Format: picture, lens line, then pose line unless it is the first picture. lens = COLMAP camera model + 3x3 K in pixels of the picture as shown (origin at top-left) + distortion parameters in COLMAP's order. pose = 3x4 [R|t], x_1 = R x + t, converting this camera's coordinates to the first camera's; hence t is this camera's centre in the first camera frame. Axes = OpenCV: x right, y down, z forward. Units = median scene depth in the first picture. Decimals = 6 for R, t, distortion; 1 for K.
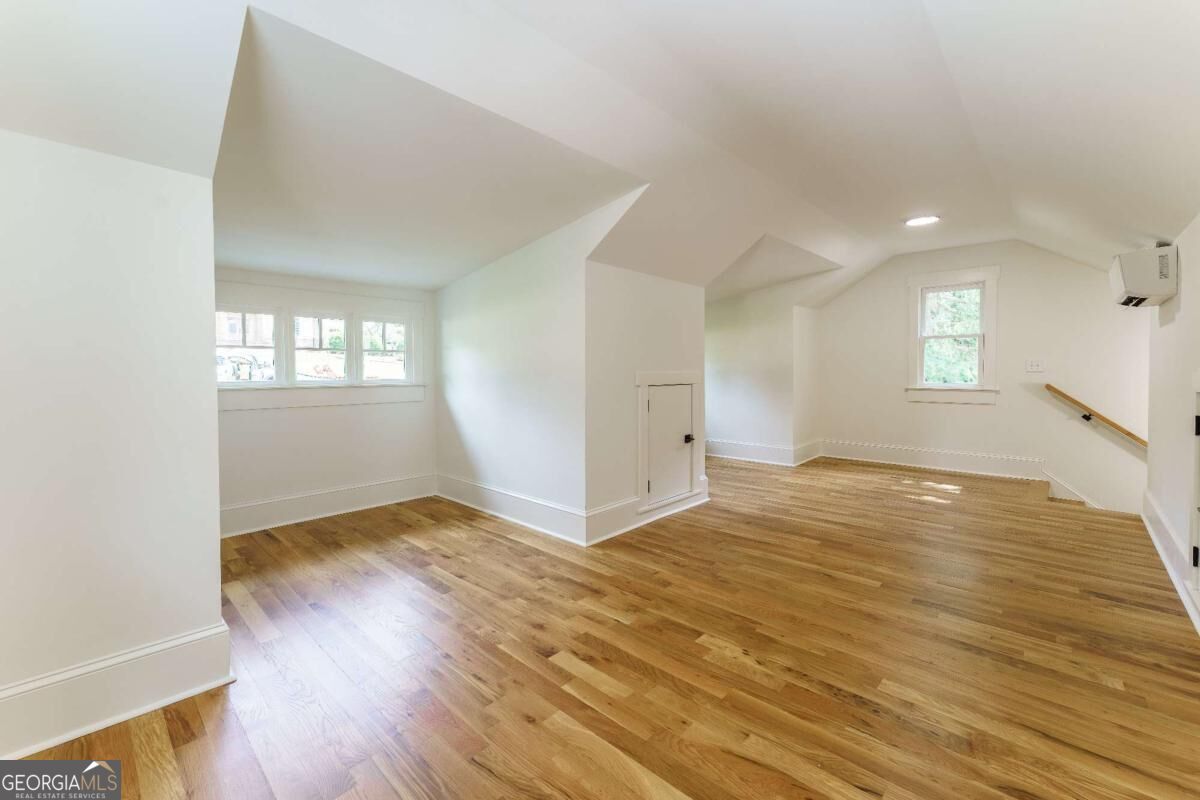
lens RADIAL K [[496.9, 0, 600.0], [0, 496.9, 400.0], [0, 0, 1]] dist [-0.000987, -0.000005]
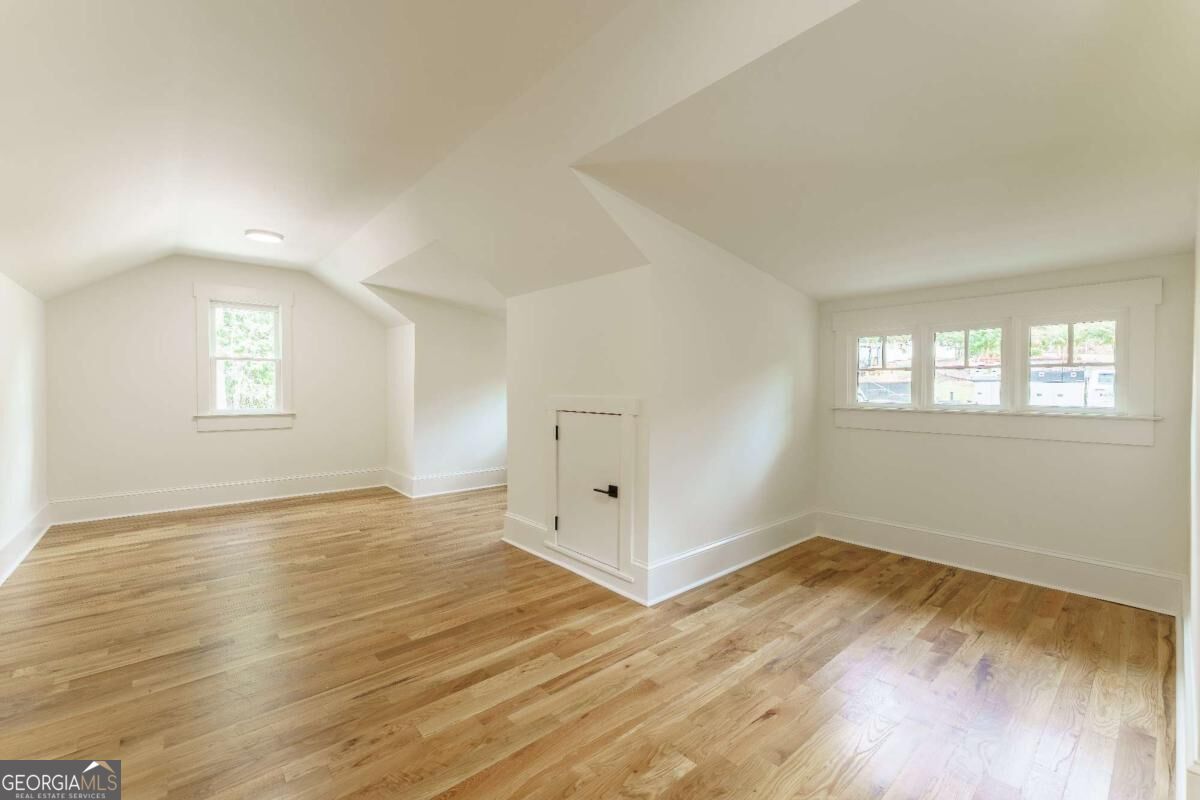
lens RADIAL K [[496.9, 0, 600.0], [0, 496.9, 400.0], [0, 0, 1]] dist [-0.000987, -0.000005]
pose [[-0.106390, 0.024607, -0.994020, 1.020628], [-0.064280, 0.997432, 0.031571, -0.084353], [0.992245, 0.067255, -0.104535, 1.212885]]
